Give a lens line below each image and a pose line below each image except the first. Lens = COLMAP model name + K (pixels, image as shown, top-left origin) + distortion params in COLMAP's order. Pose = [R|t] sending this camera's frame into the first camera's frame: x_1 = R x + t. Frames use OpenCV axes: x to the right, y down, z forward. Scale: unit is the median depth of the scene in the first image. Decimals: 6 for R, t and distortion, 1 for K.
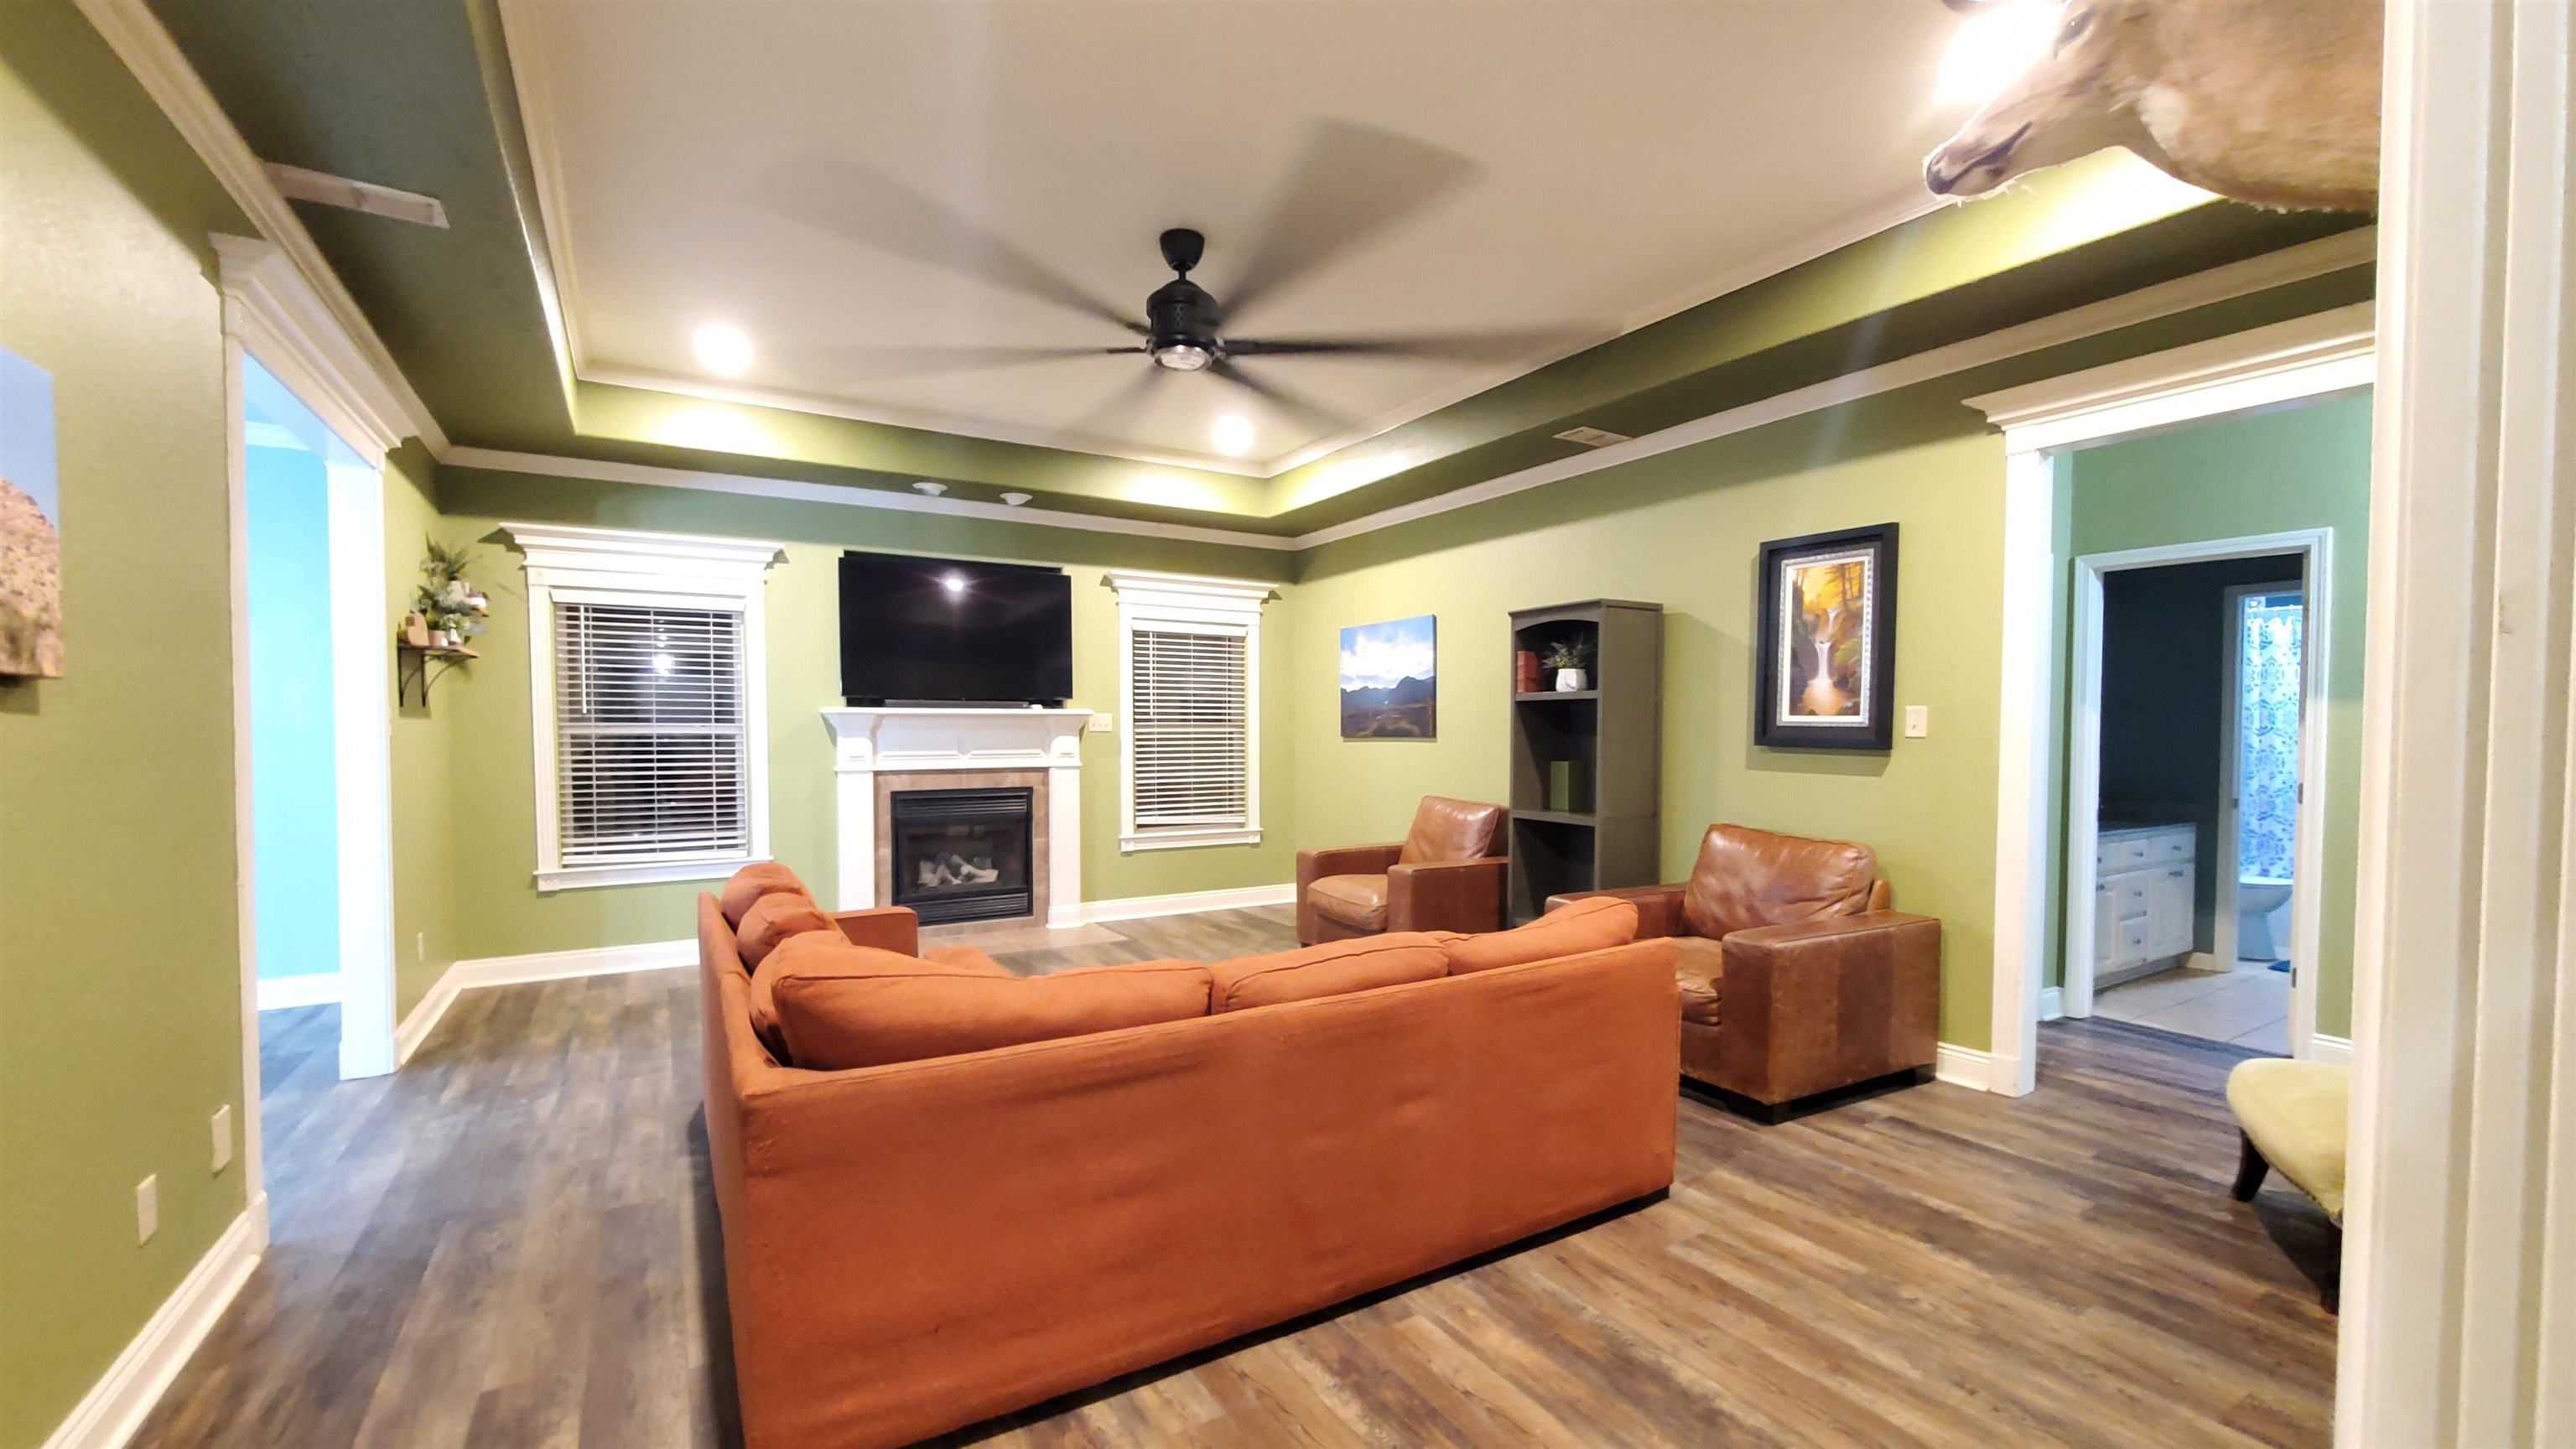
lens RADIAL K [[1031.8, 0, 1265.3], [0, 1031.8, 760.5], [0, 0, 1]] dist [0.002696, -0.000028]
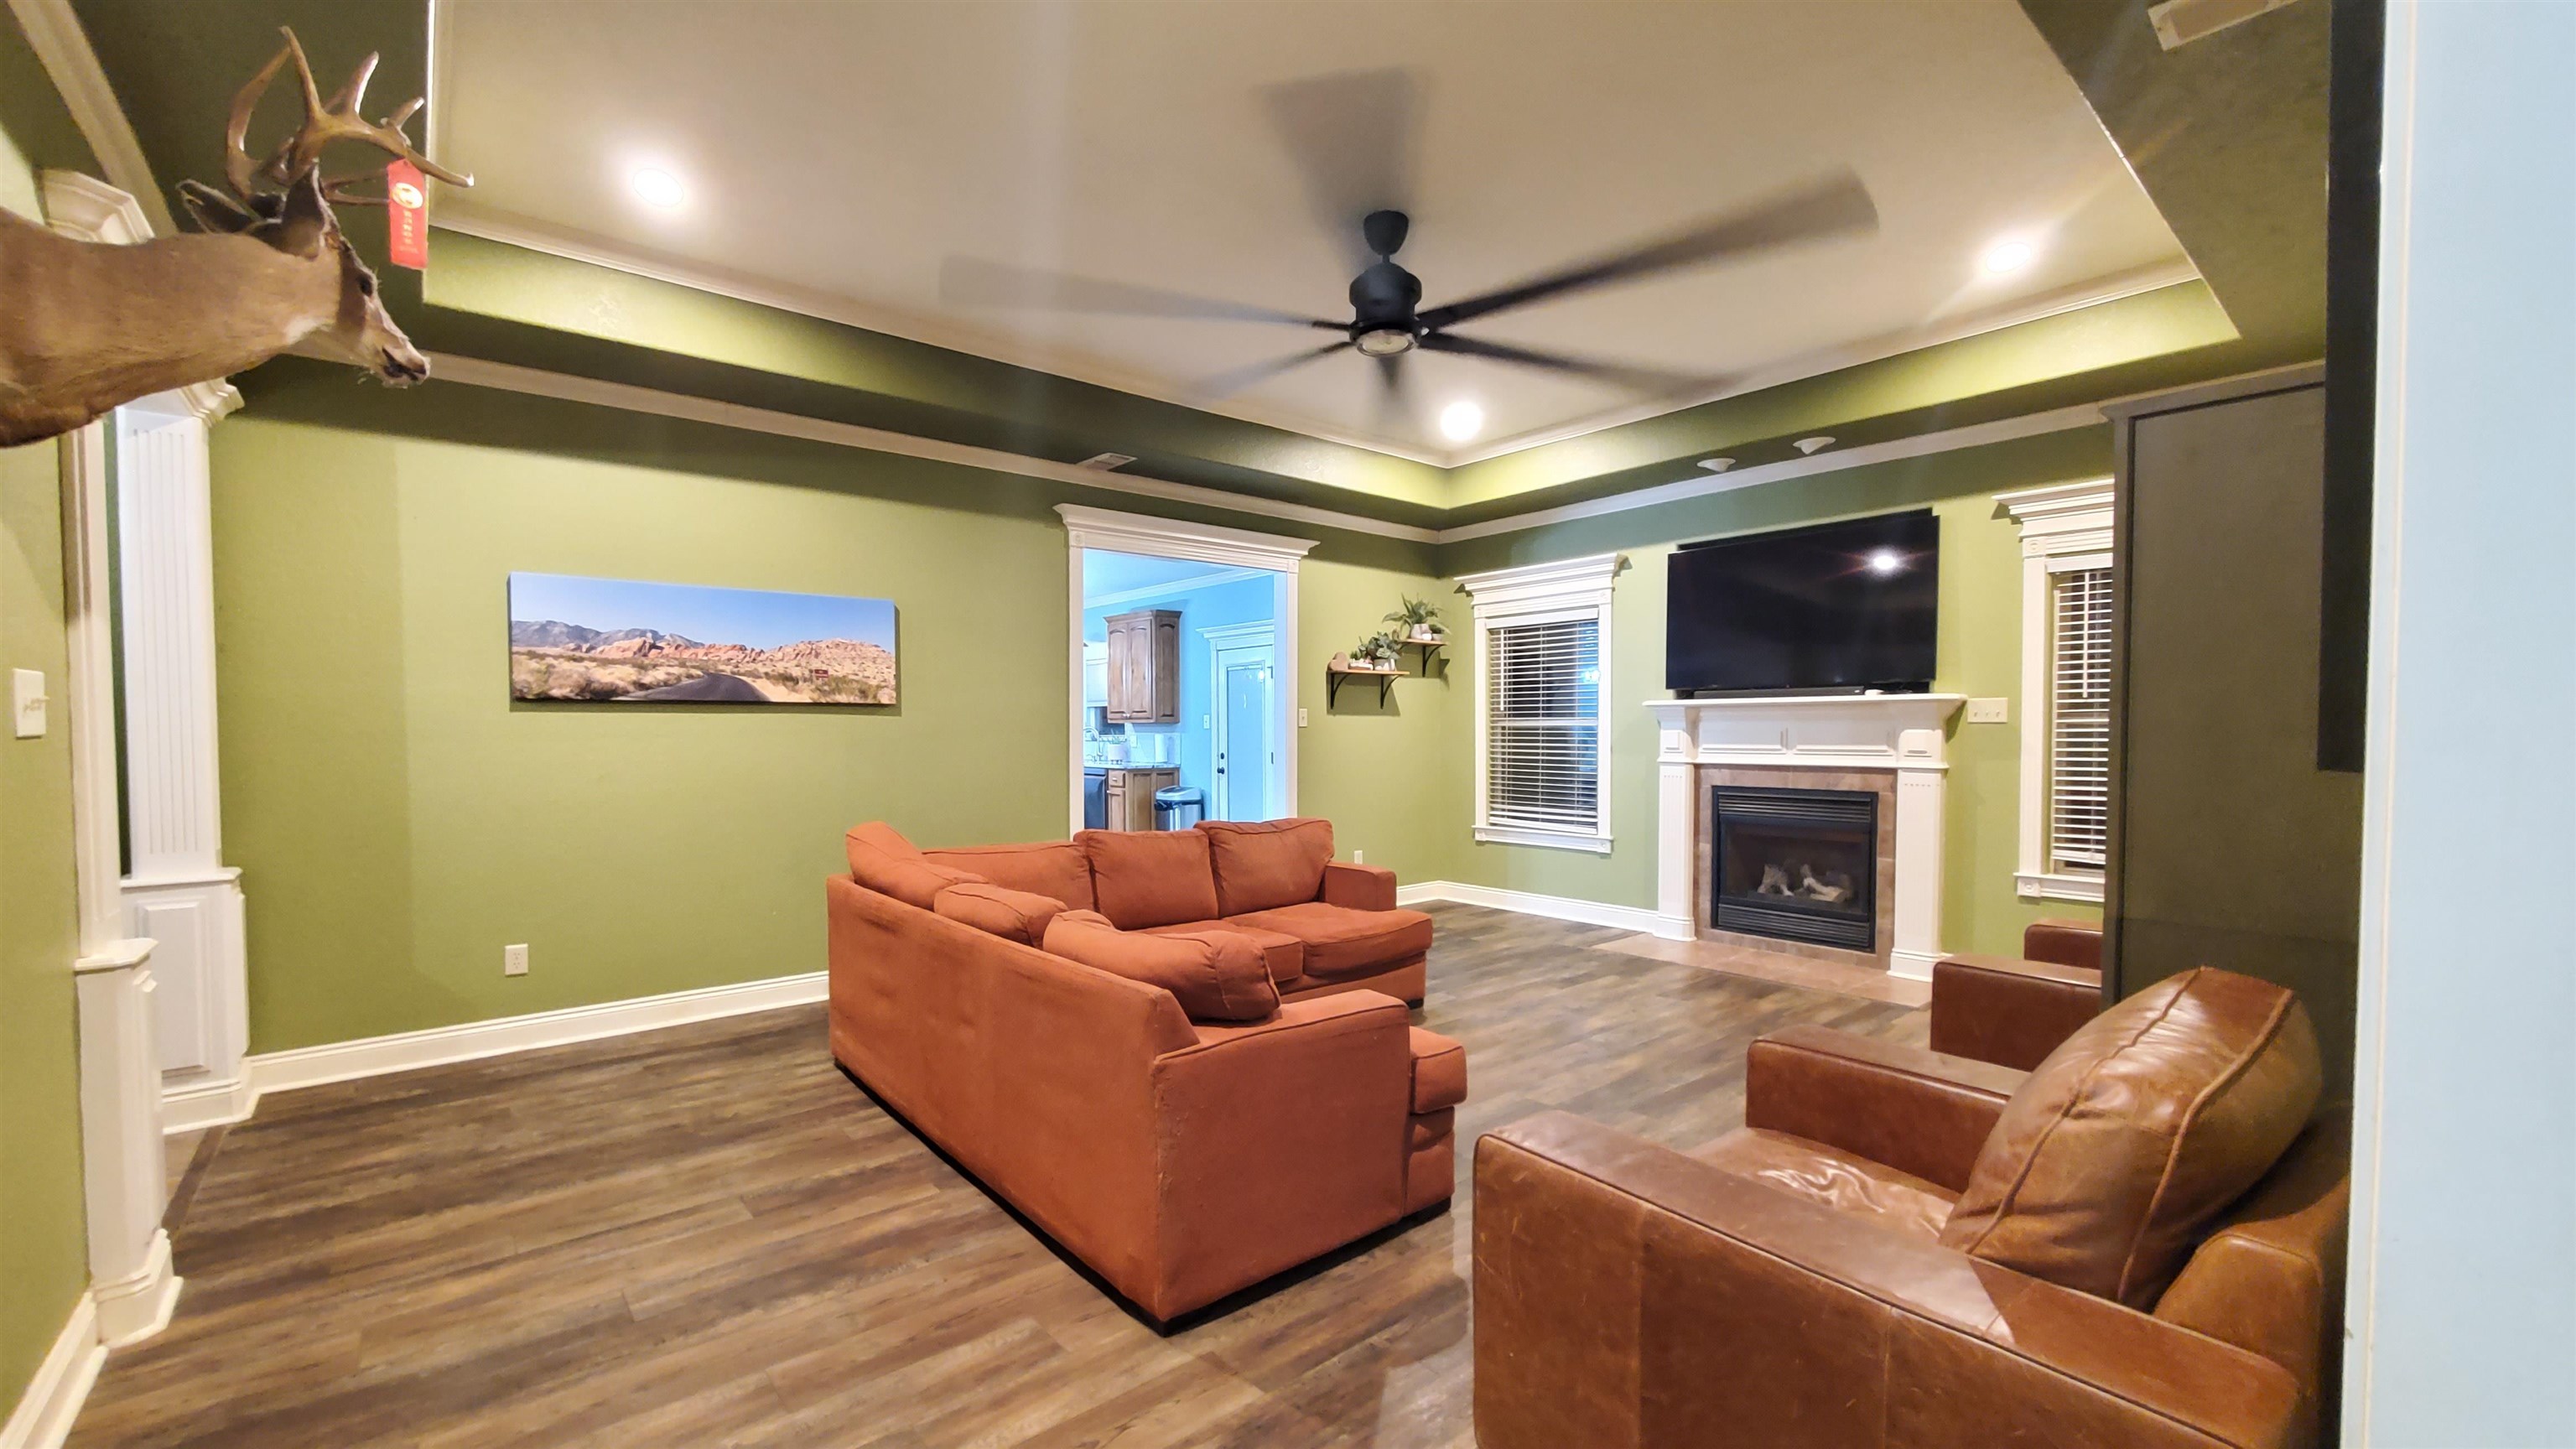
lens RADIAL K [[1025.6, 0, 1269.8], [0, 1025.6, 761.6], [0, 0, 1]] dist [-0.000376, -0.000139]
pose [[0.156641, 0.032094, -0.987134, 0.600932], [-0.028526, 0.999202, 0.027960, -0.008755], [0.987244, 0.023779, 0.157432, 0.508084]]
